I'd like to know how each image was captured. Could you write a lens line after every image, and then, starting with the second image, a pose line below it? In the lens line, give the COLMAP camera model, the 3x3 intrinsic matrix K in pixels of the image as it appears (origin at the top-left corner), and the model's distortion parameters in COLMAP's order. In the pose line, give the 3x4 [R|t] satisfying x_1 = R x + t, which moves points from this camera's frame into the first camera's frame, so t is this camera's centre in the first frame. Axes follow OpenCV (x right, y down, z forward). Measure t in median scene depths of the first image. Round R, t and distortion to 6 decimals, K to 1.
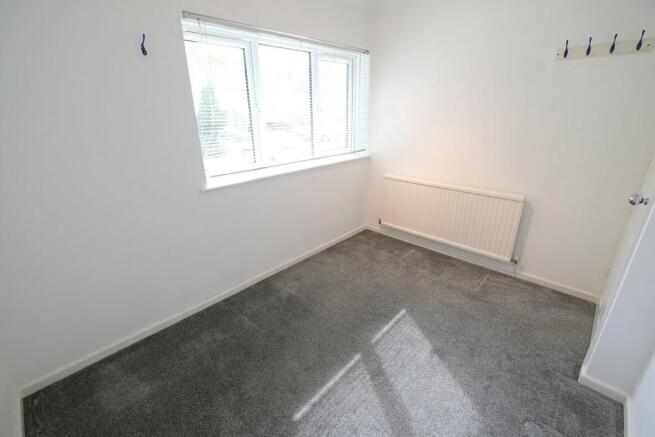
lens RADIAL K [[285.7, 0, 328.2], [0, 285.7, 216.9], [0, 0, 1]] dist [-0.003849, -0.000454]
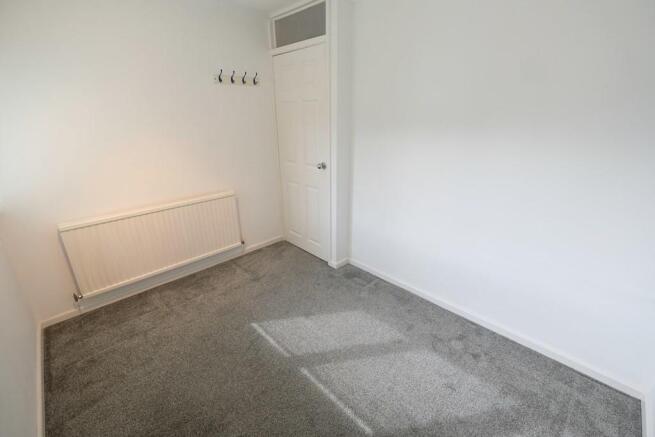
lens RADIAL K [[285.7, 0, 327.2], [0, 285.7, 218.0], [0, 0, 1]] dist [-0.003849, -0.000454]
pose [[0.031862, -0.323974, 0.945529, -0.477602], [0.370625, 0.882396, 0.289853, -0.163407], [-0.928236, 0.341202, 0.148188, 0.444563]]
